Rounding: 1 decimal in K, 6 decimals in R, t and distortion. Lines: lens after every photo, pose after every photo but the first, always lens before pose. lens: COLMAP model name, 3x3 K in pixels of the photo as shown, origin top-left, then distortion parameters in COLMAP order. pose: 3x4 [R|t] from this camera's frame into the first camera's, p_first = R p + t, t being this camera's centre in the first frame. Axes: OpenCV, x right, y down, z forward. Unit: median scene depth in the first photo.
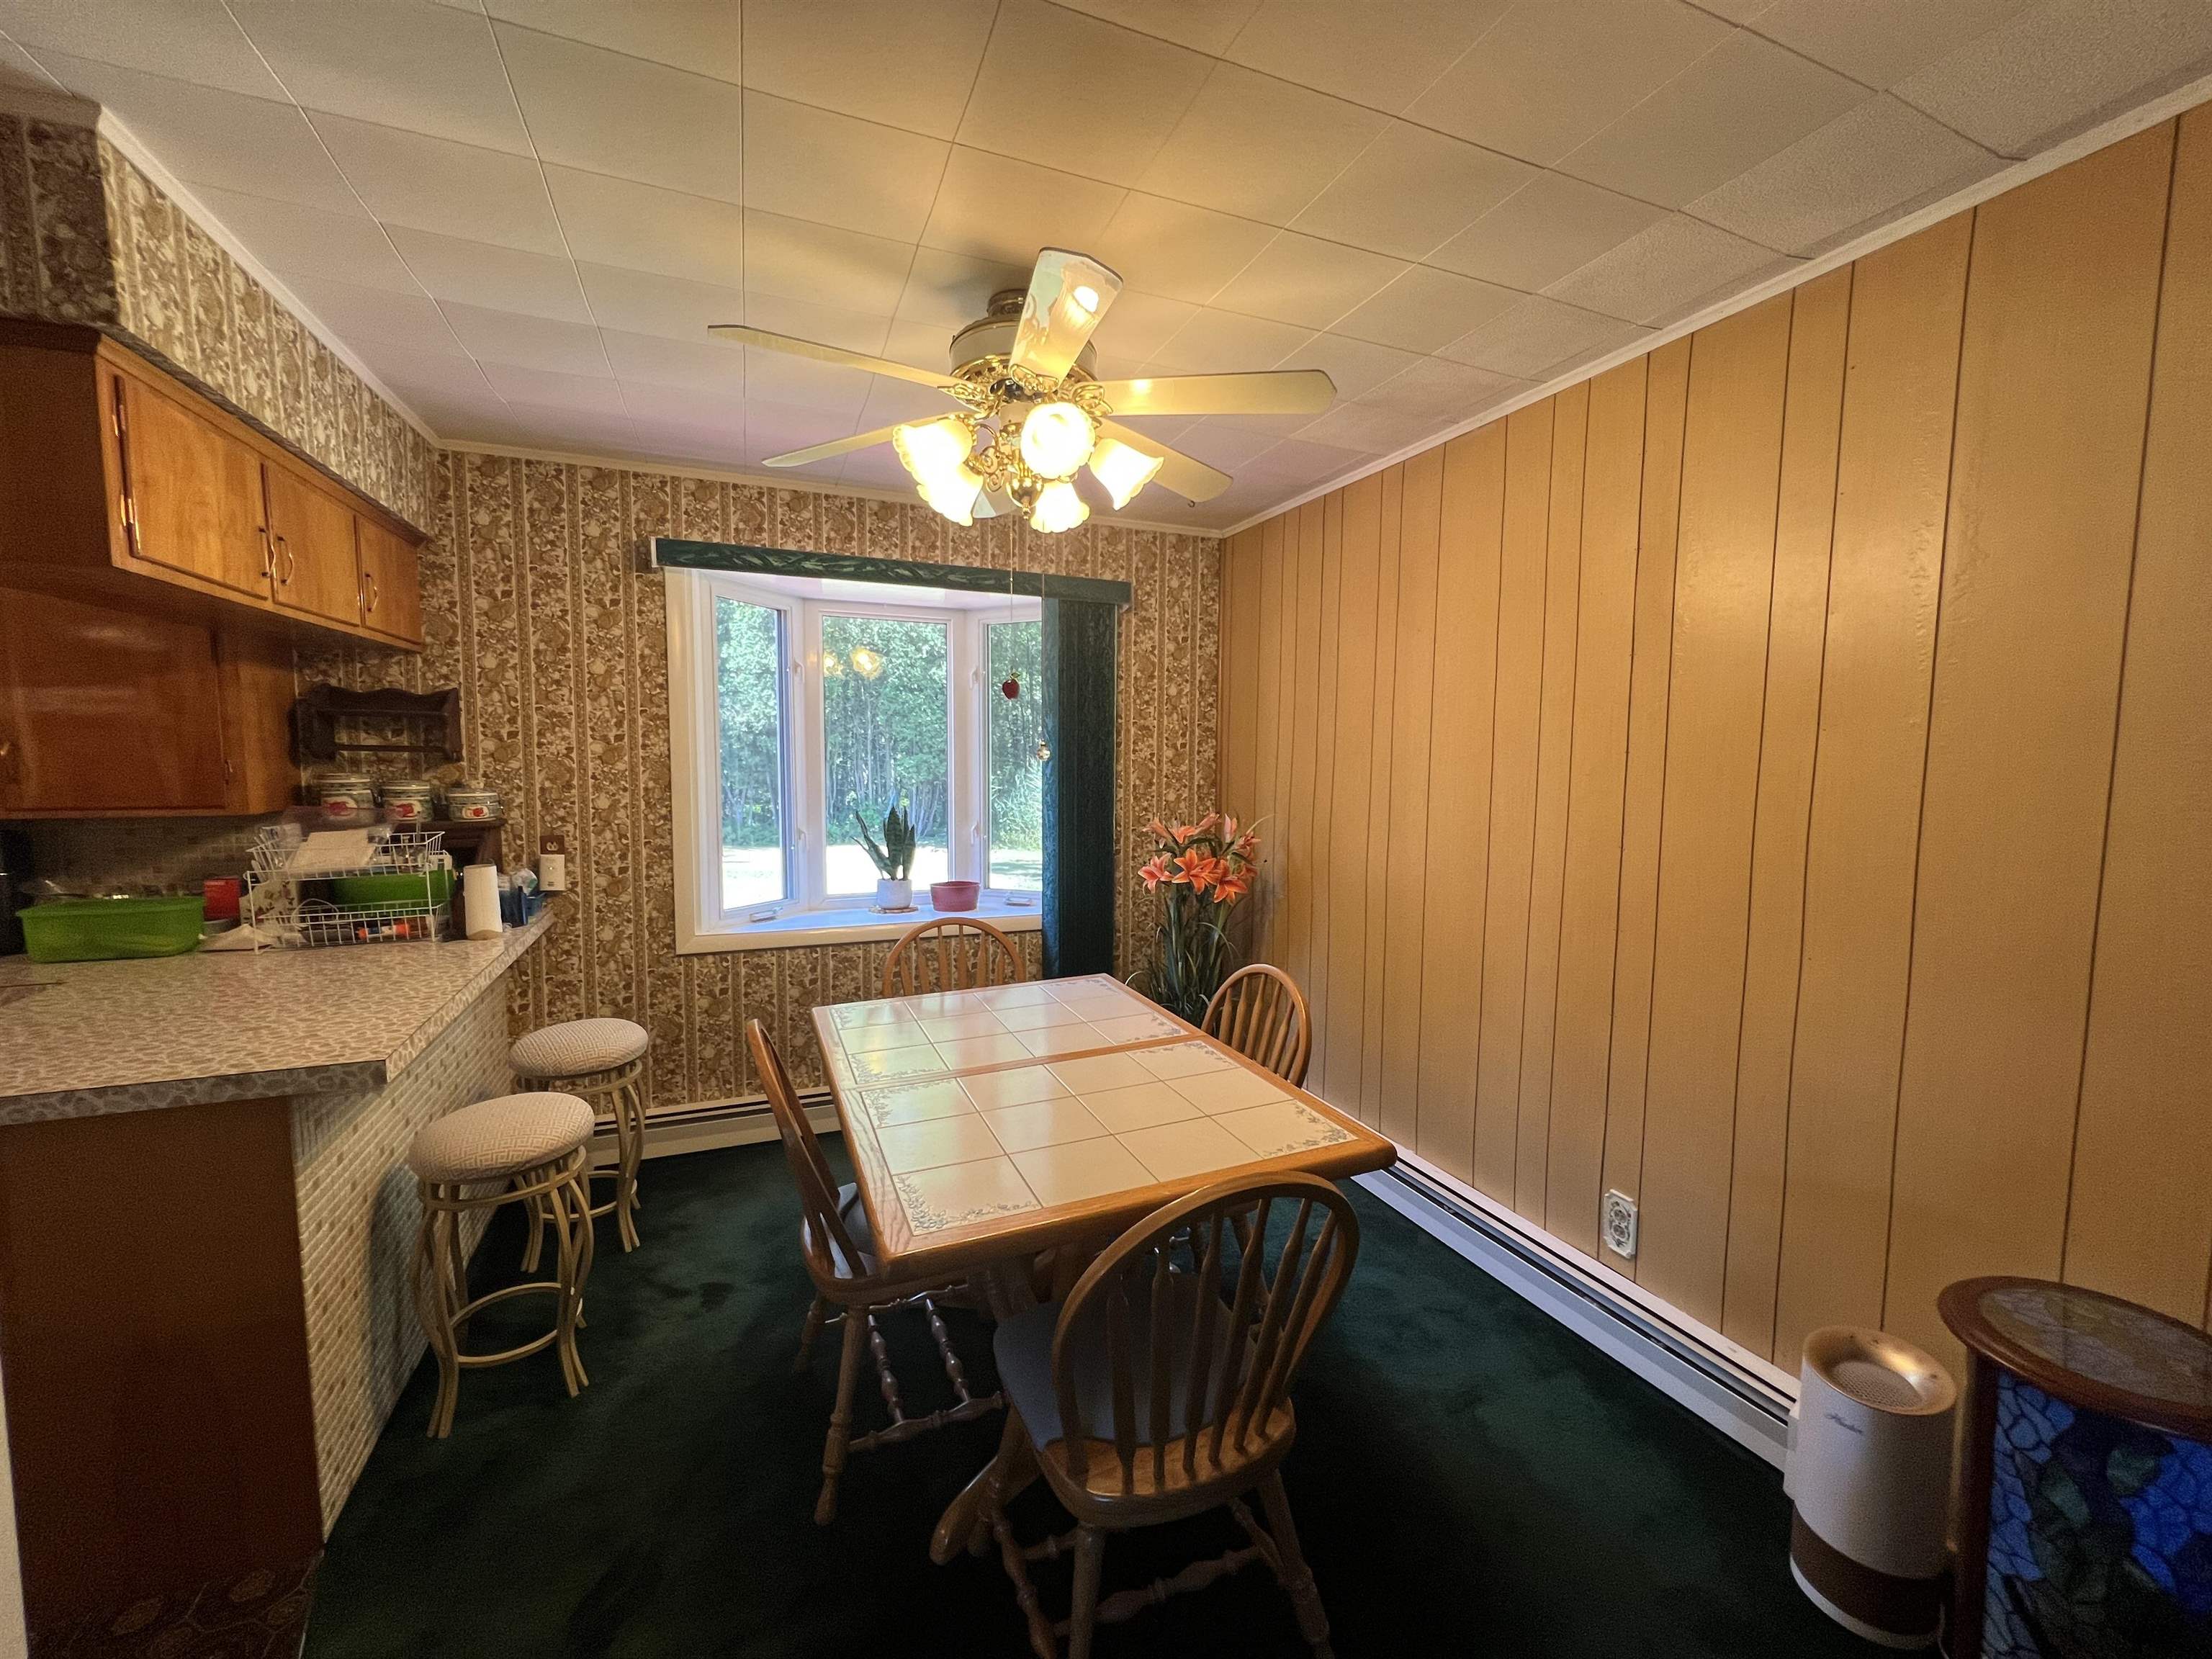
lens RADIAL K [[881.8, 0, 1108.3], [0, 881.8, 830.1], [0, 0, 1]] dist [-0.002635, 0.001080]
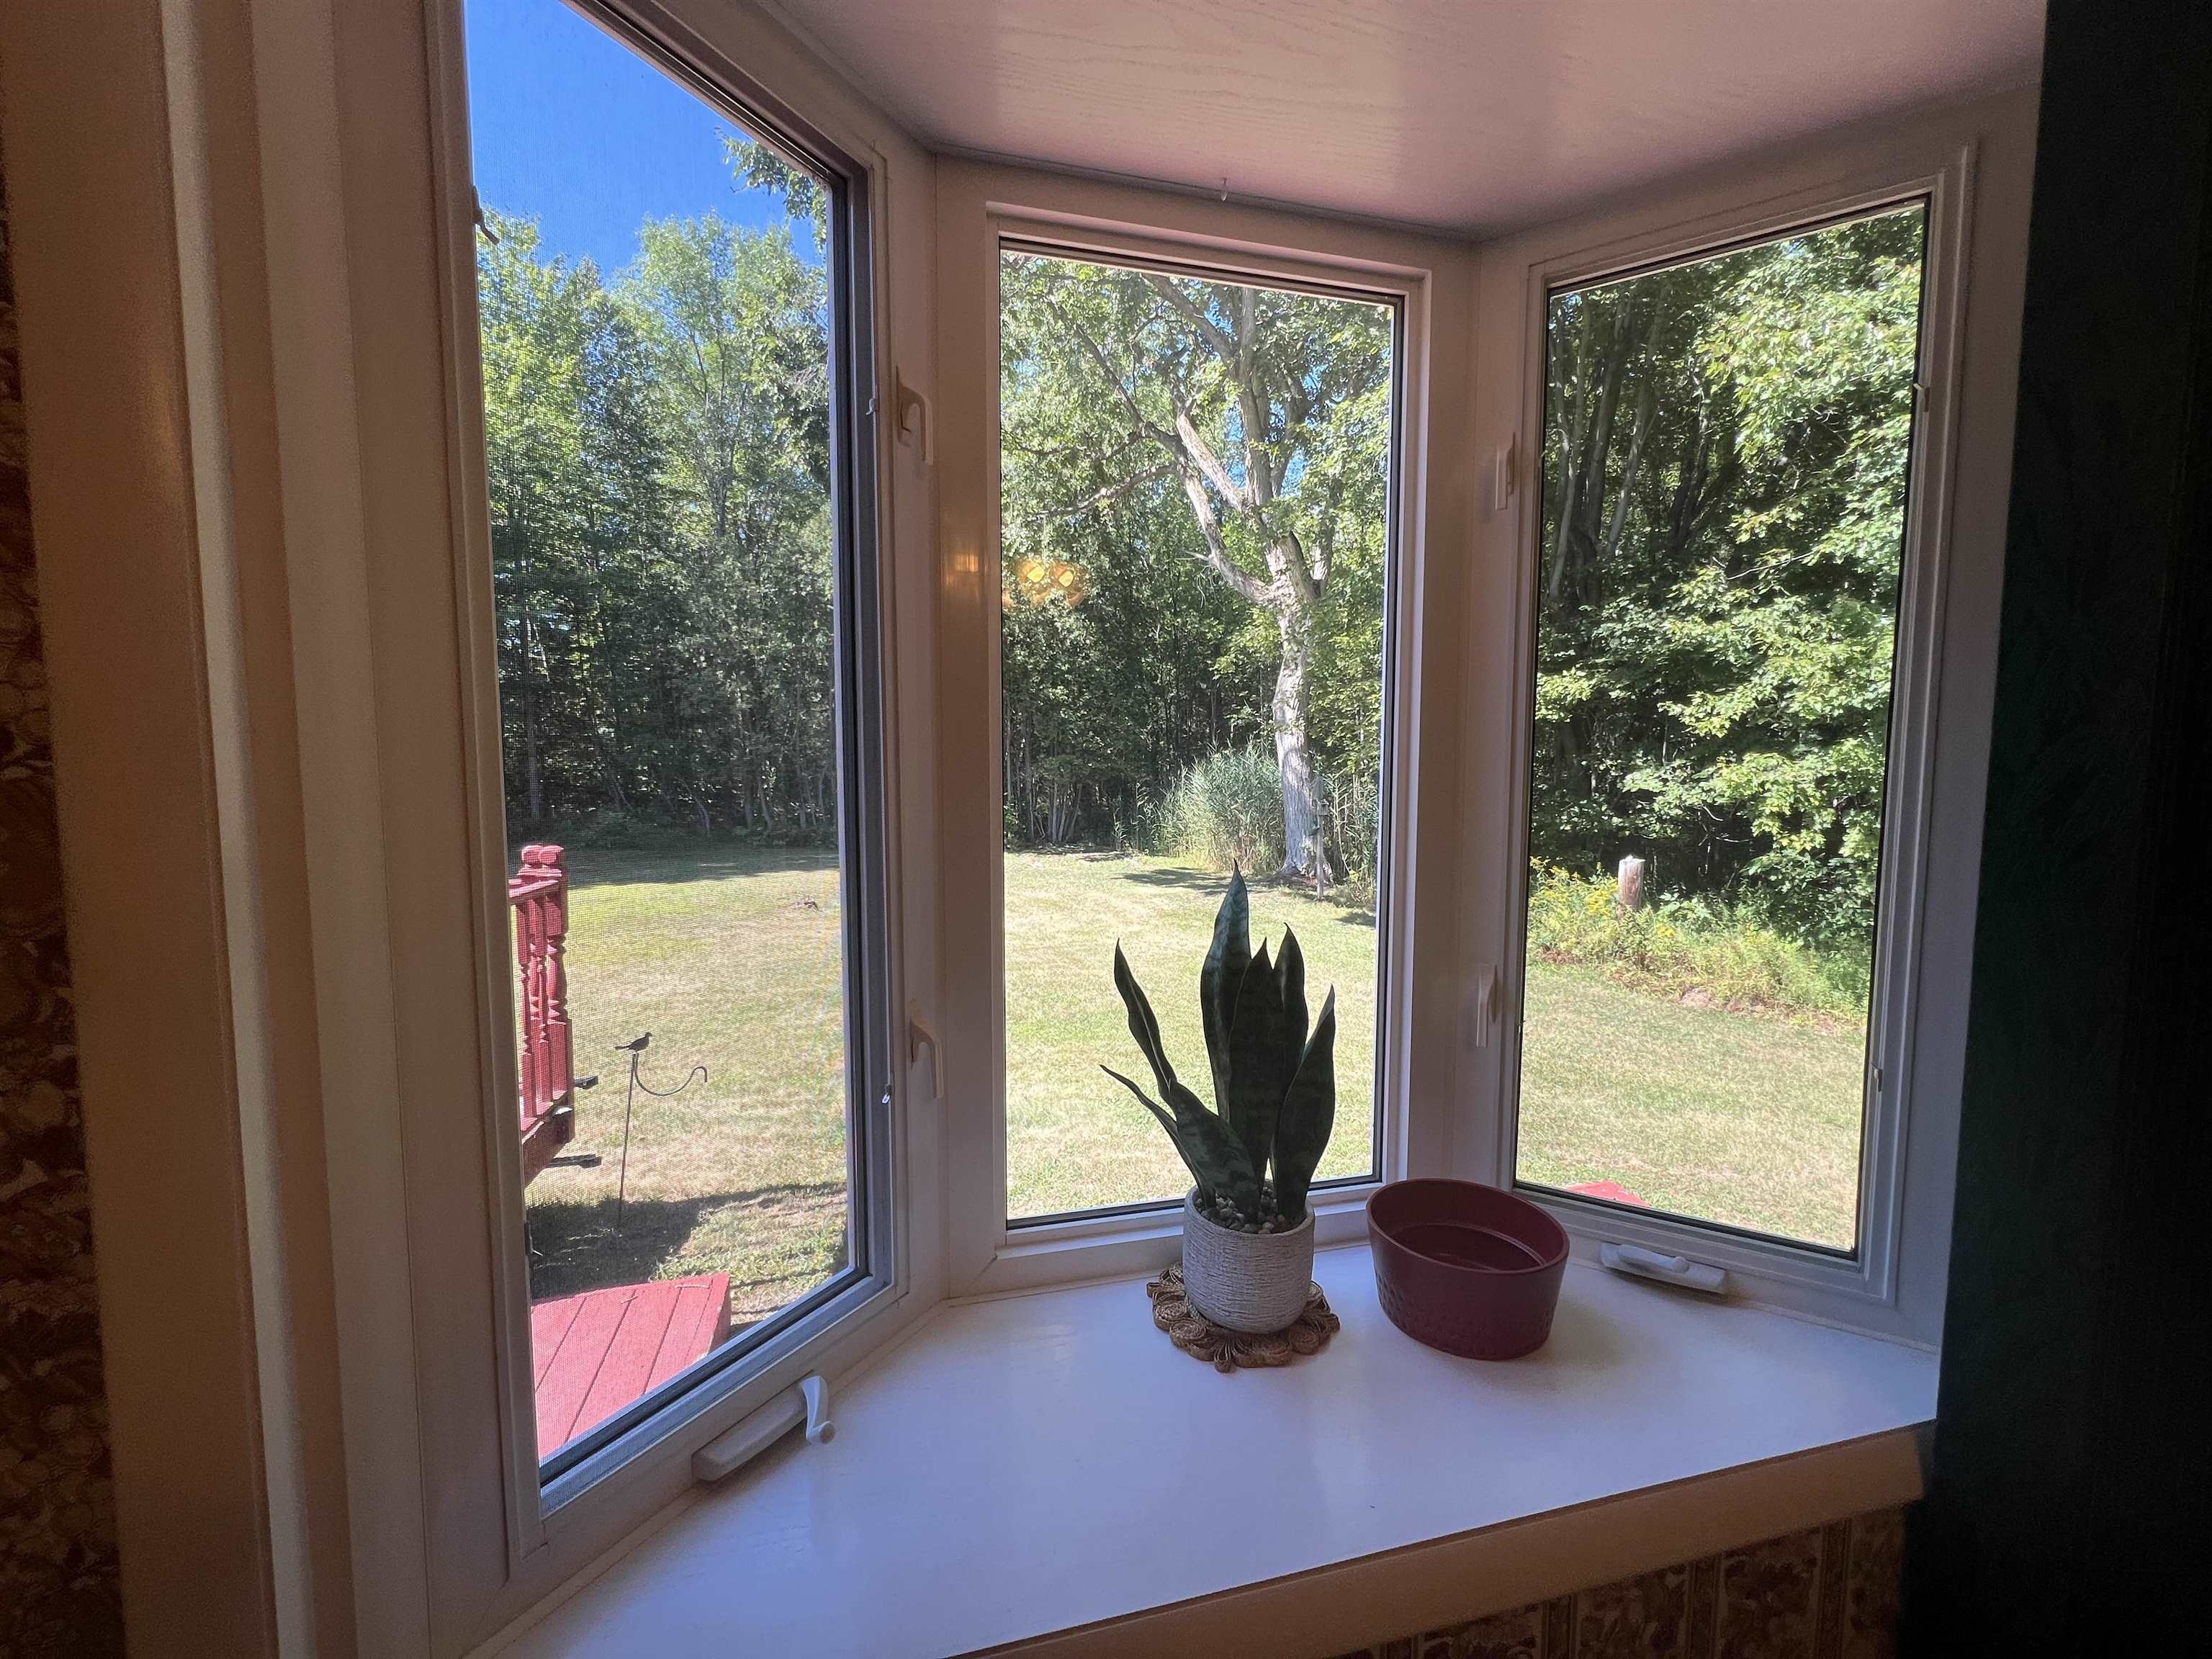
lens RADIAL K [[881.4, 0, 1106.0], [0, 881.4, 829.5], [0, 0, 1]] dist [-0.001366, 0.000025]
pose [[0.988427, 0.005419, -0.151600, -0.240085], [-0.005316, 0.999985, 0.001086, -0.057622], [0.151604, -0.000267, 0.988441, 0.709724]]
